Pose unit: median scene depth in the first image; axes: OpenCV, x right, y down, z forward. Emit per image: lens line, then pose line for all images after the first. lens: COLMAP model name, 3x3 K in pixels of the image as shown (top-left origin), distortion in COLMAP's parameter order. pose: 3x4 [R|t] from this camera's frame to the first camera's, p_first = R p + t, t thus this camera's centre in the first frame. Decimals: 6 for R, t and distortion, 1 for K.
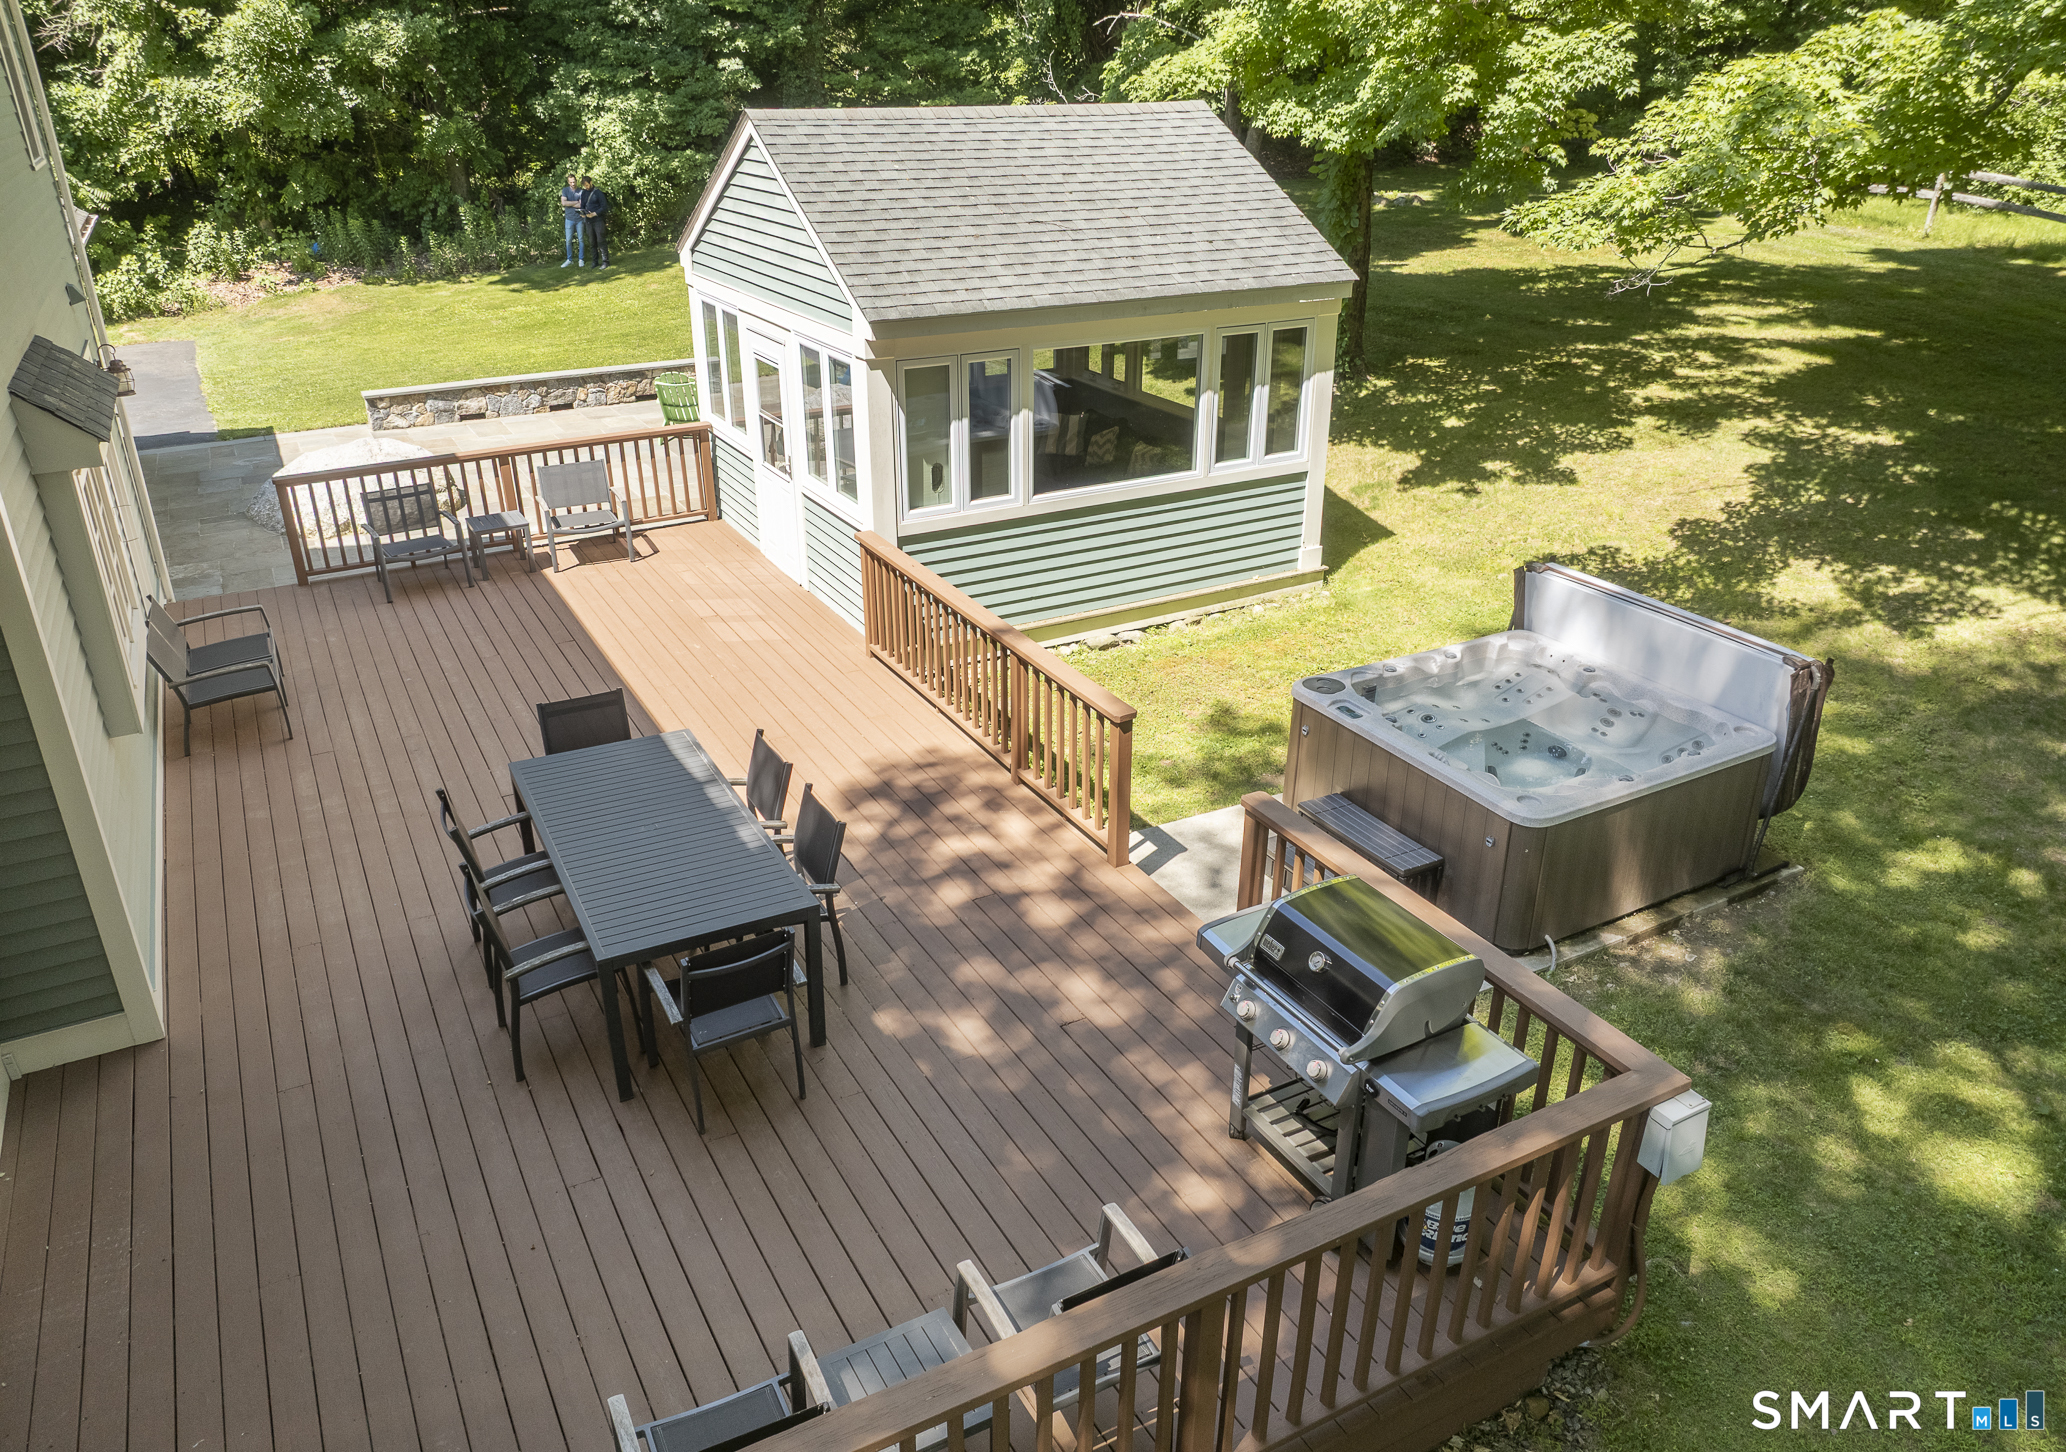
lens RADIAL K [[1447.4, 0, 1023.1], [0, 1447.4, 728.0], [0, 0, 1]] dist [-0.011838, -0.003335]
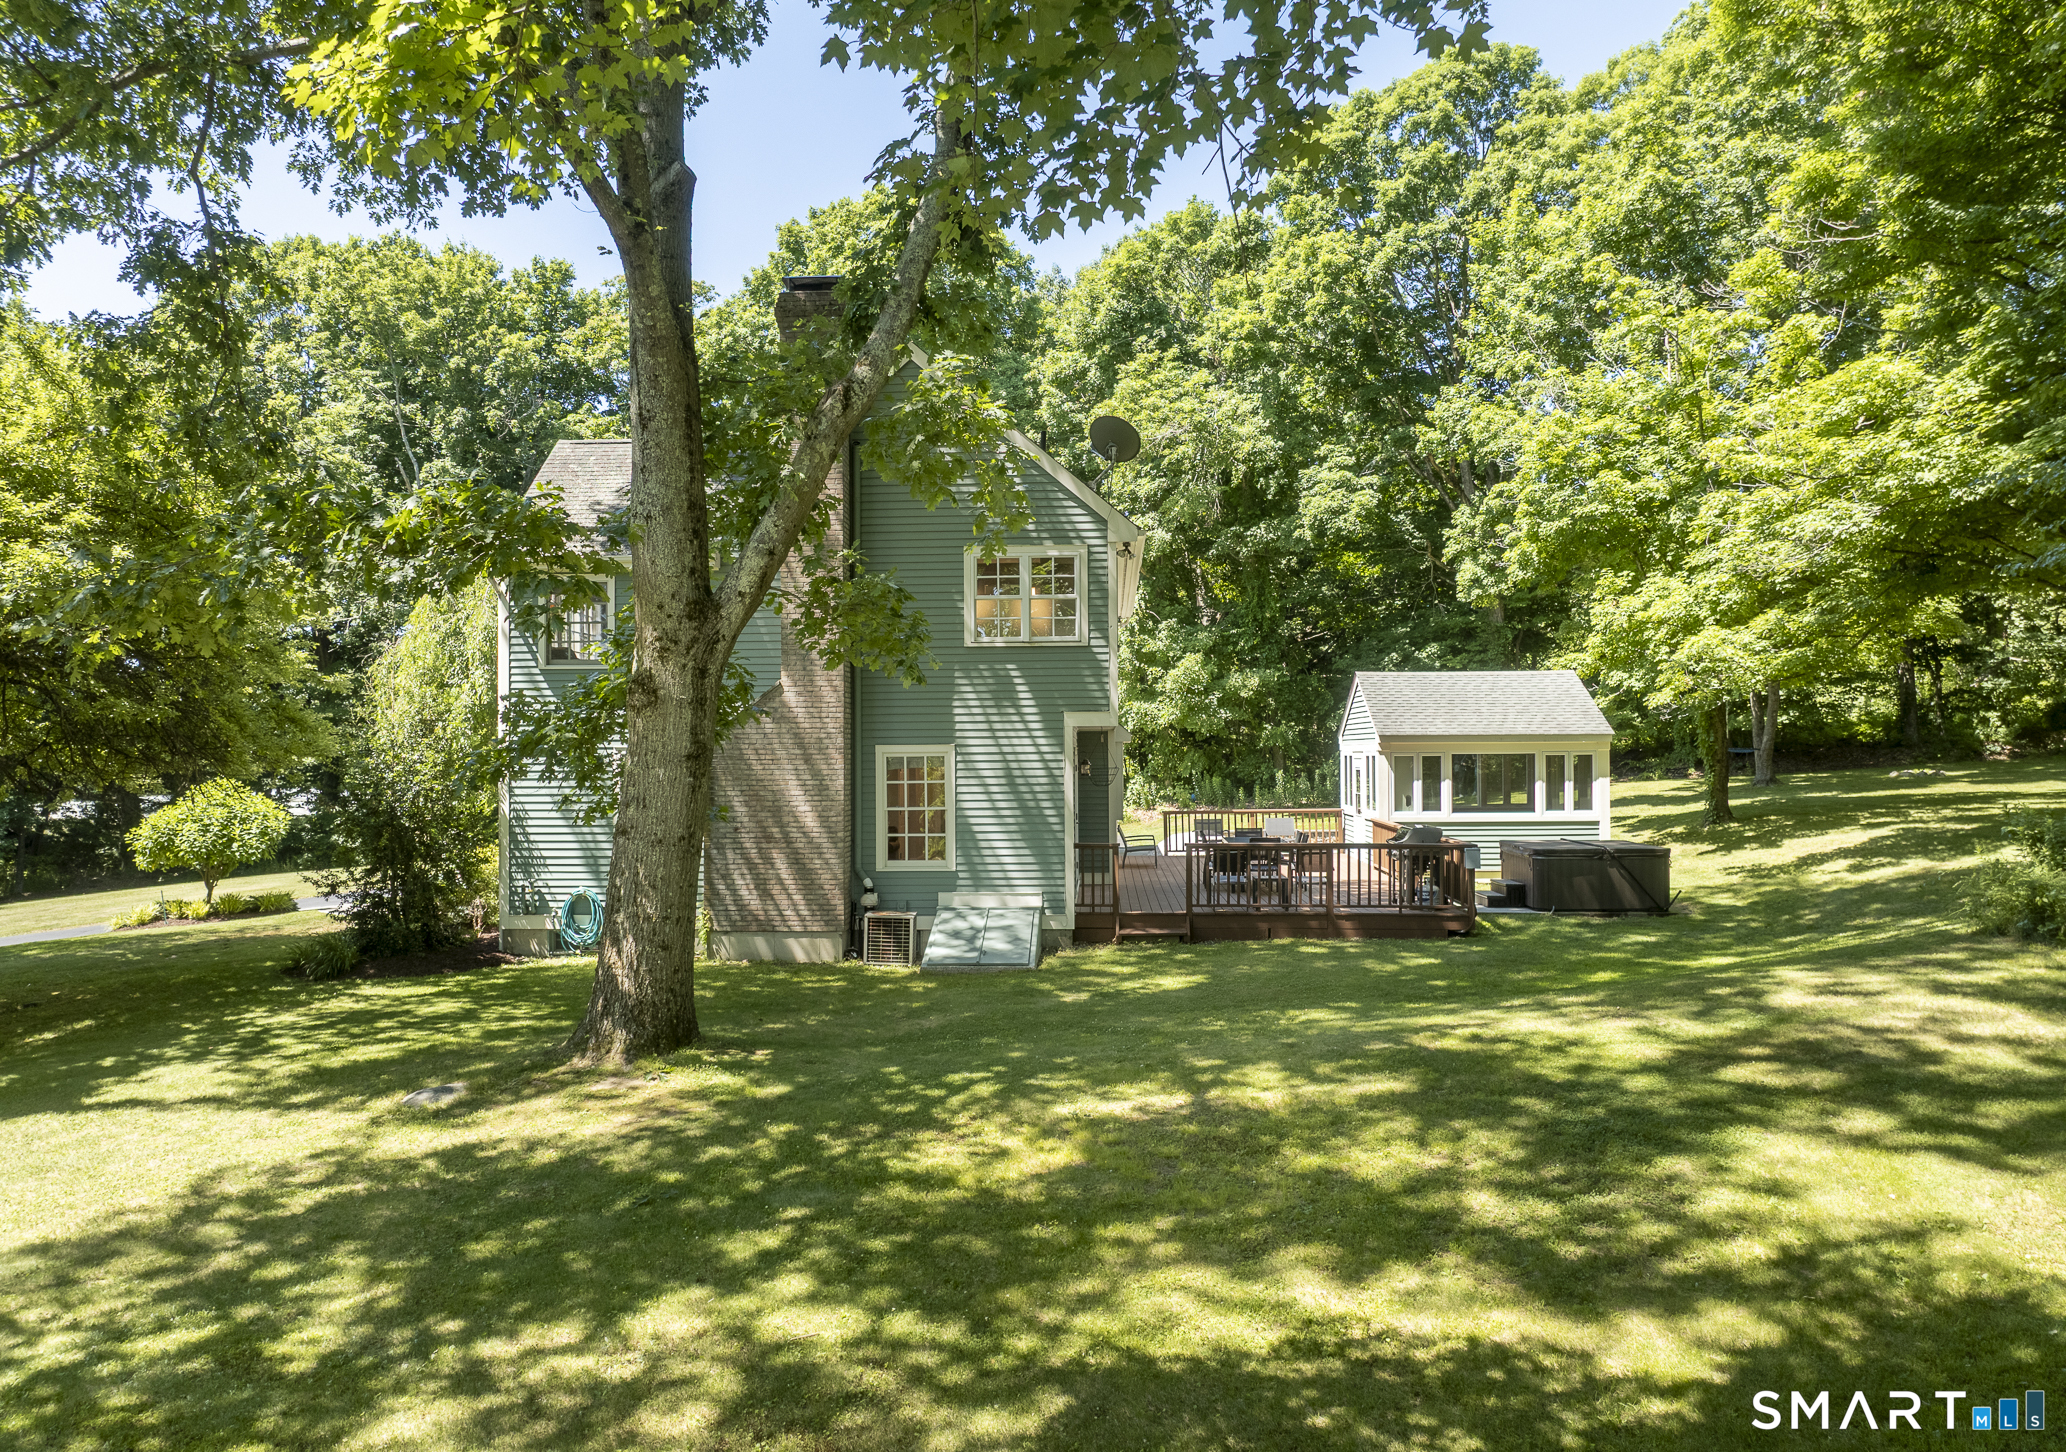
lens RADIAL K [[1447.4, 0, 1033.3], [0, 1447.4, 726.8], [0, 0, 1]] dist [-0.011838, -0.003335]
pose [[0.854483, -0.010682, -0.519369, 0.601308], [-0.214615, 0.903218, -0.371668, 0.681206], [0.473074, 0.429049, 0.769492, -1.117401]]
